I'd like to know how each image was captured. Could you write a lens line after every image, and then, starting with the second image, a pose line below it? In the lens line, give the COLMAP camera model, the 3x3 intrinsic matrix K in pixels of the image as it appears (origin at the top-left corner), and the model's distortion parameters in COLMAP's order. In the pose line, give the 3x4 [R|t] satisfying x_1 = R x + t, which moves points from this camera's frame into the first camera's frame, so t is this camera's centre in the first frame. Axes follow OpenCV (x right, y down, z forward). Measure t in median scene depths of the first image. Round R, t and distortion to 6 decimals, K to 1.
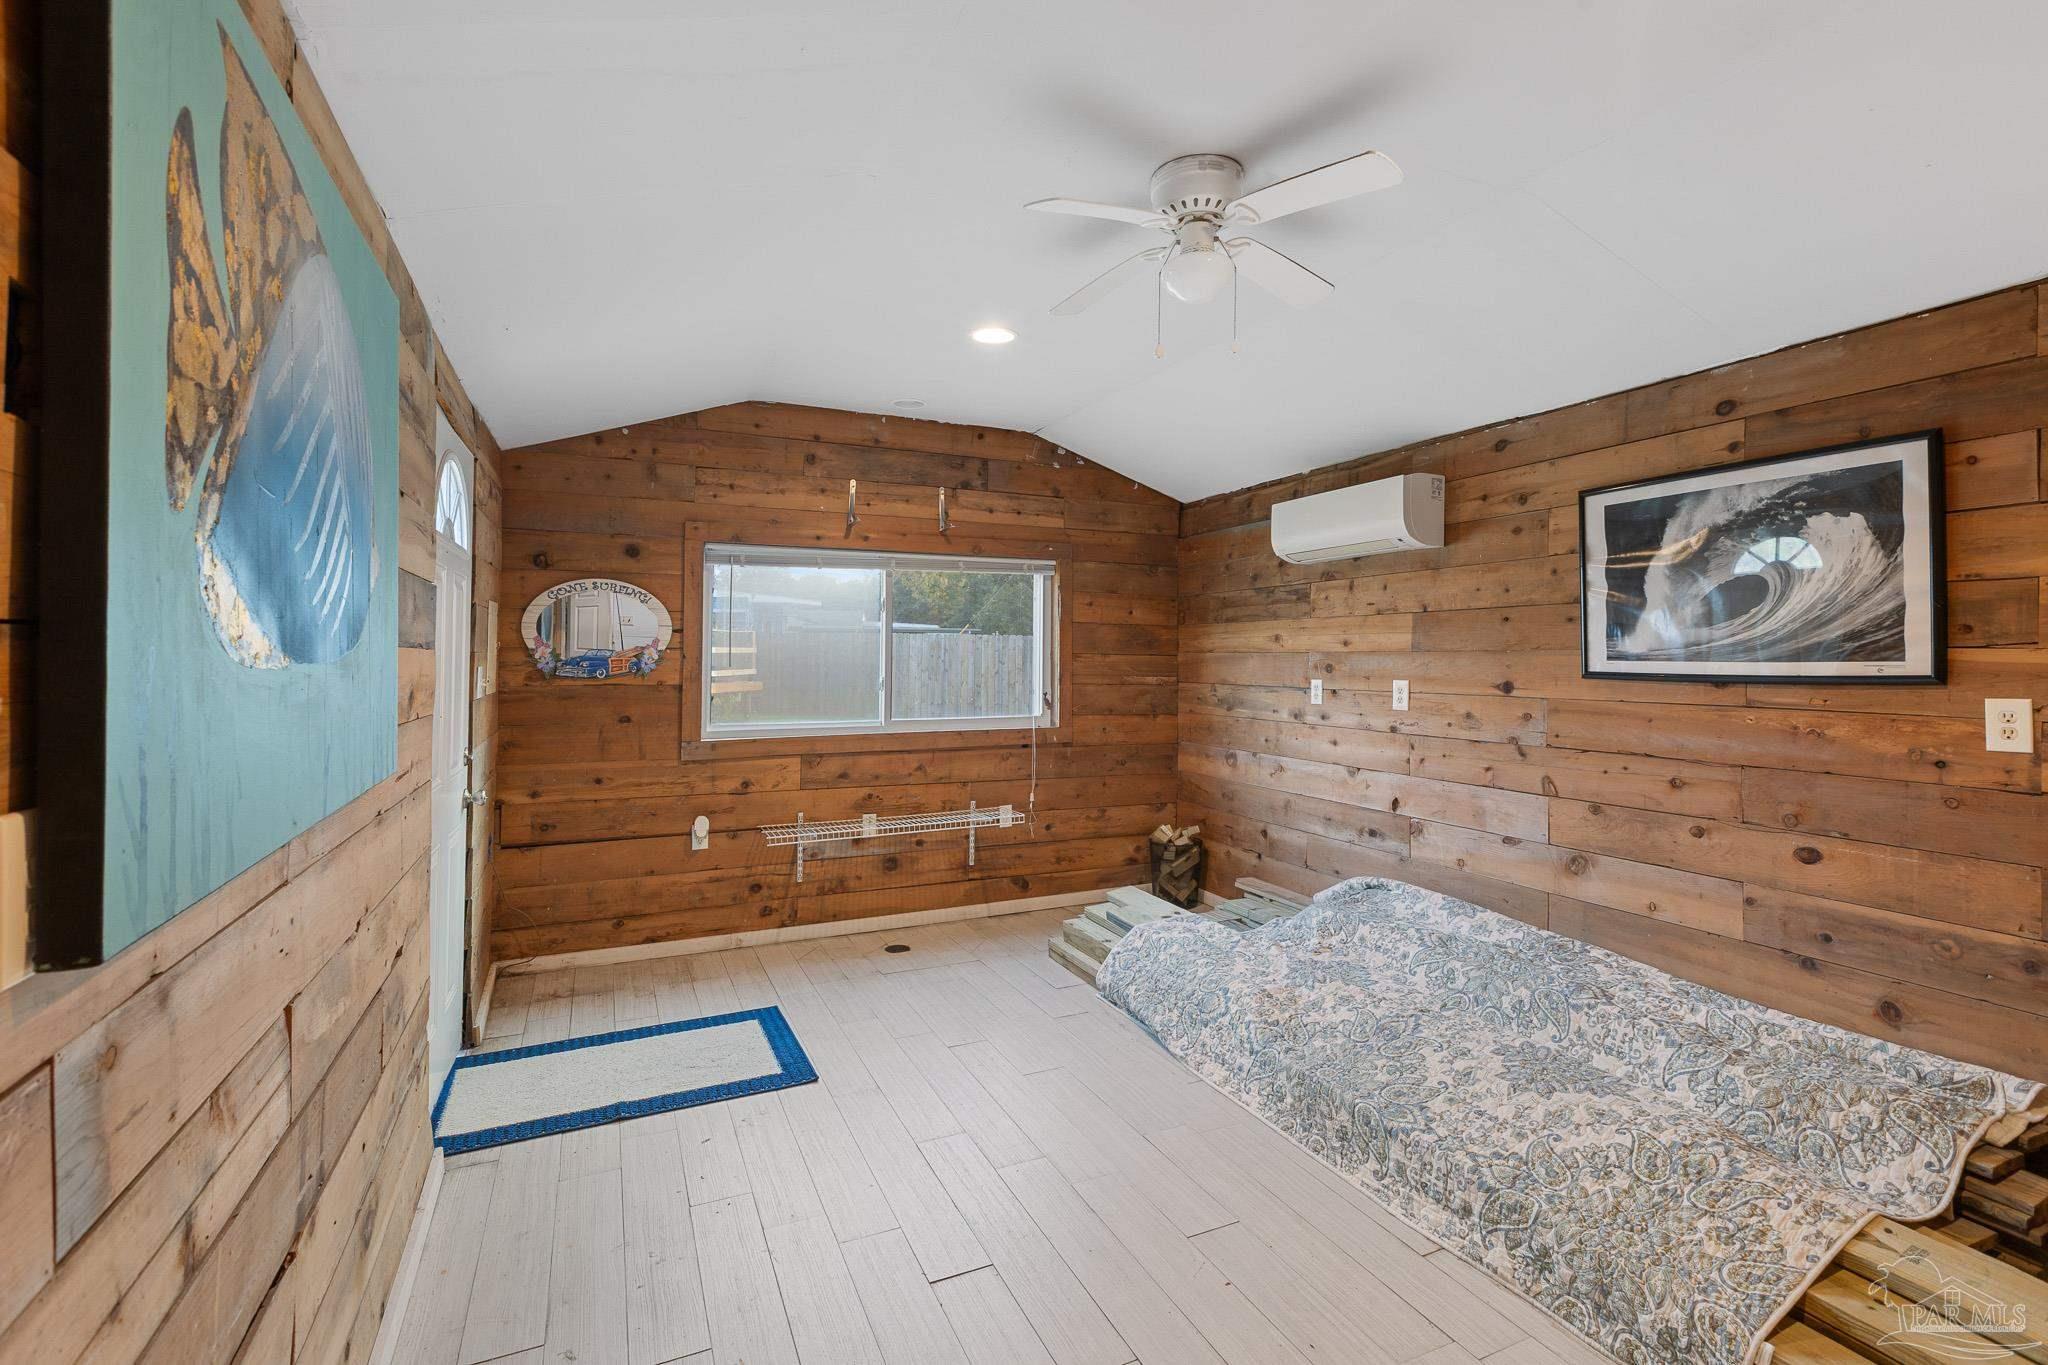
lens RADIAL K [[927.8, 0, 1034.7], [0, 927.8, 631.5], [0, 0, 1]] dist [0.000745, 0.000186]
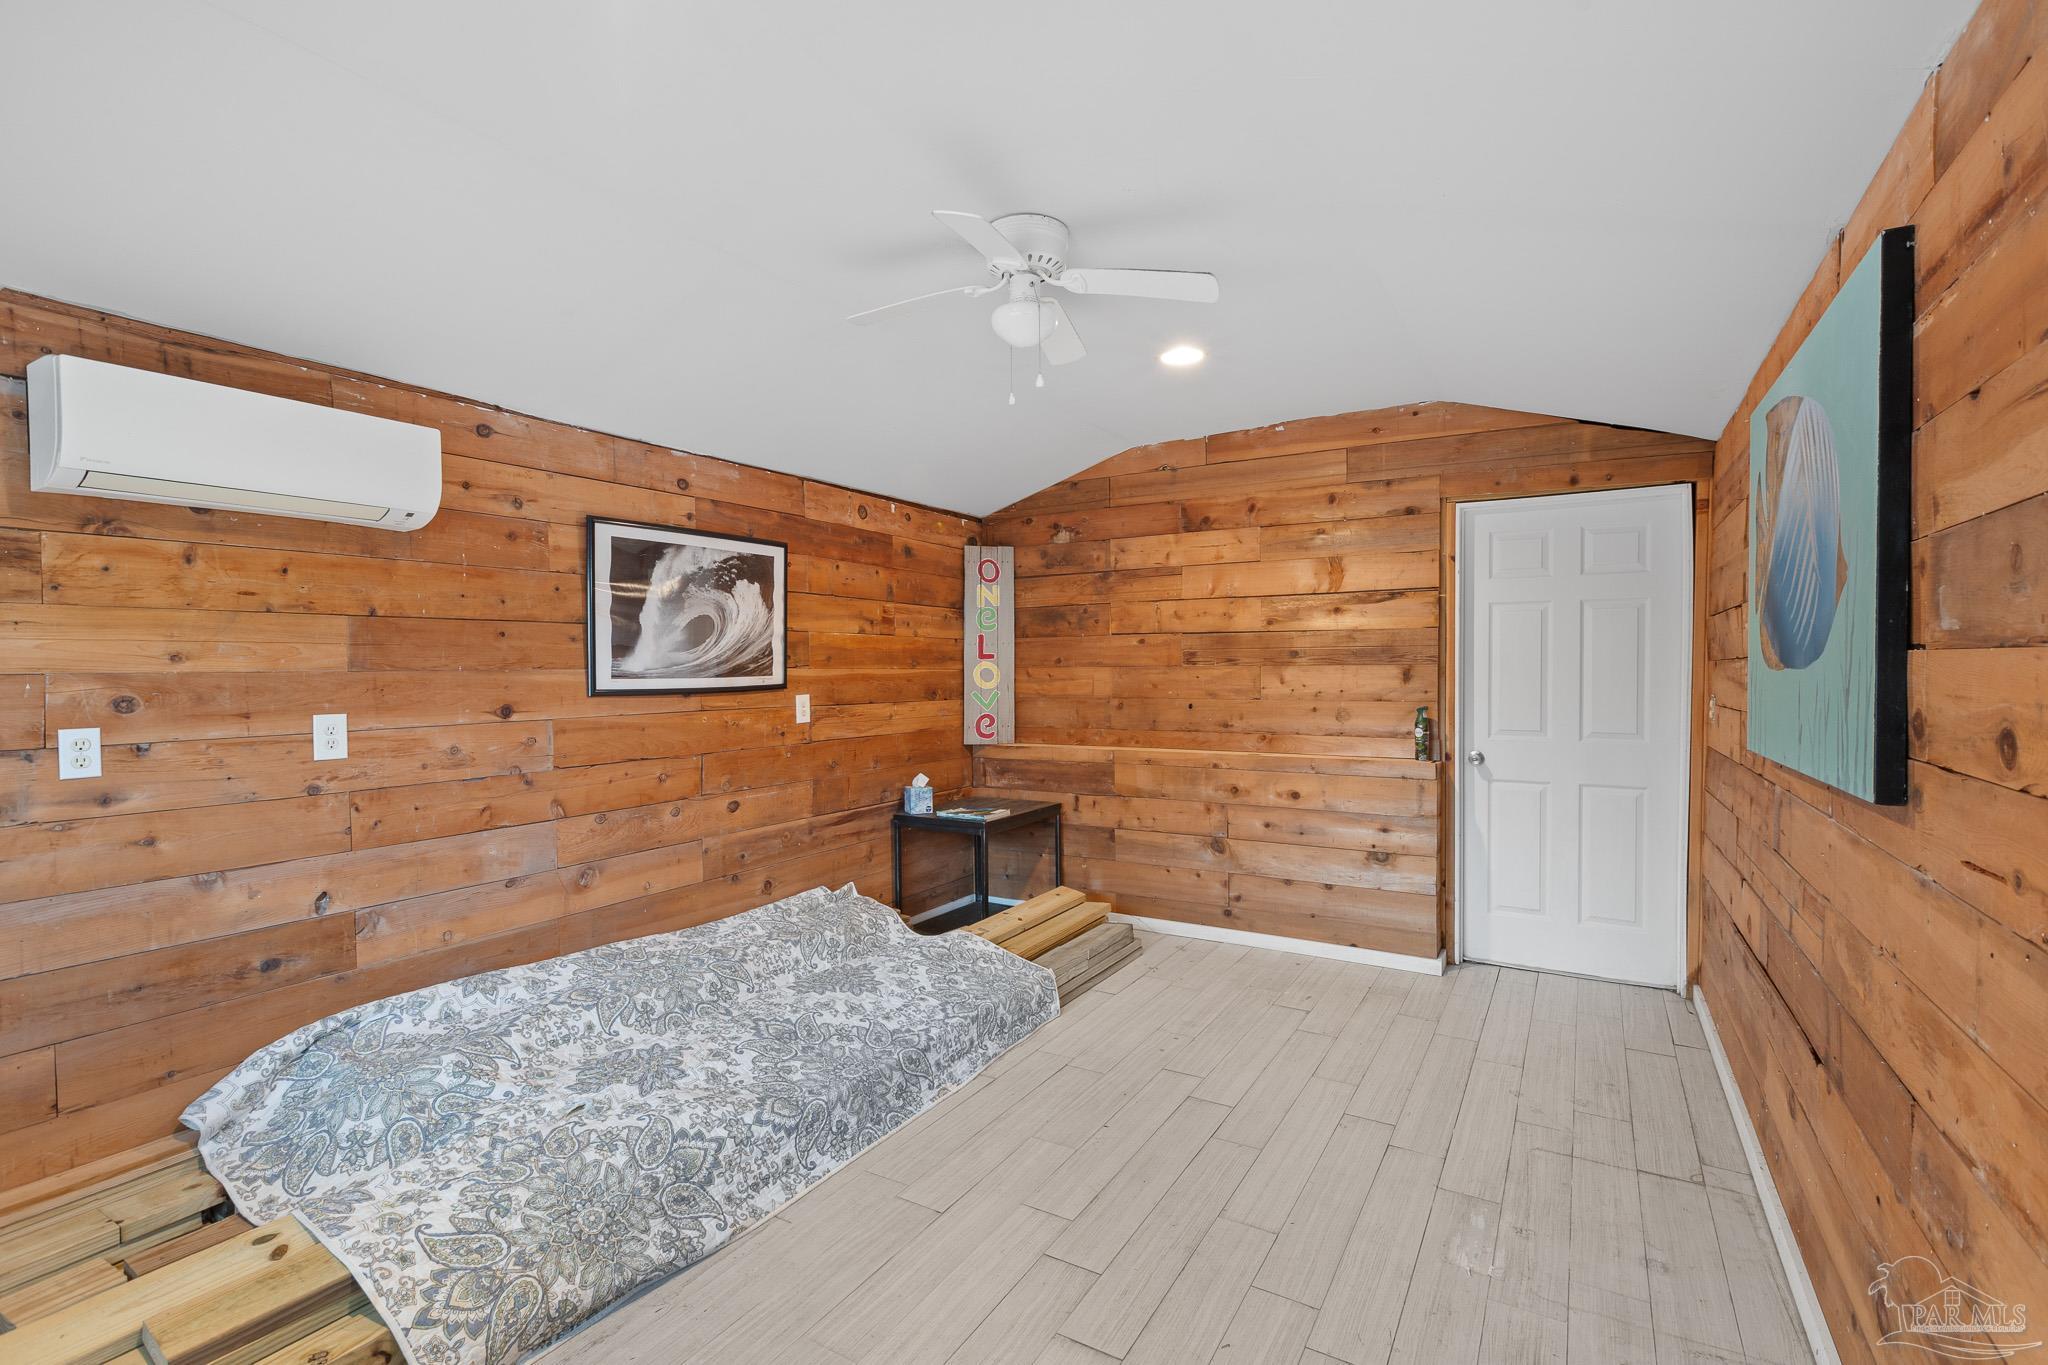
lens RADIAL K [[916.3, 0, 1024.0], [0, 916.3, 682.5], [0, 0, 1]] dist [0.020864, 0.000046]
pose [[-0.548957, -0.008204, 0.835810, -0.584860], [-0.011866, 0.999928, 0.002021, 0.029246], [-0.835766, -0.008808, -0.549015, 1.261623]]
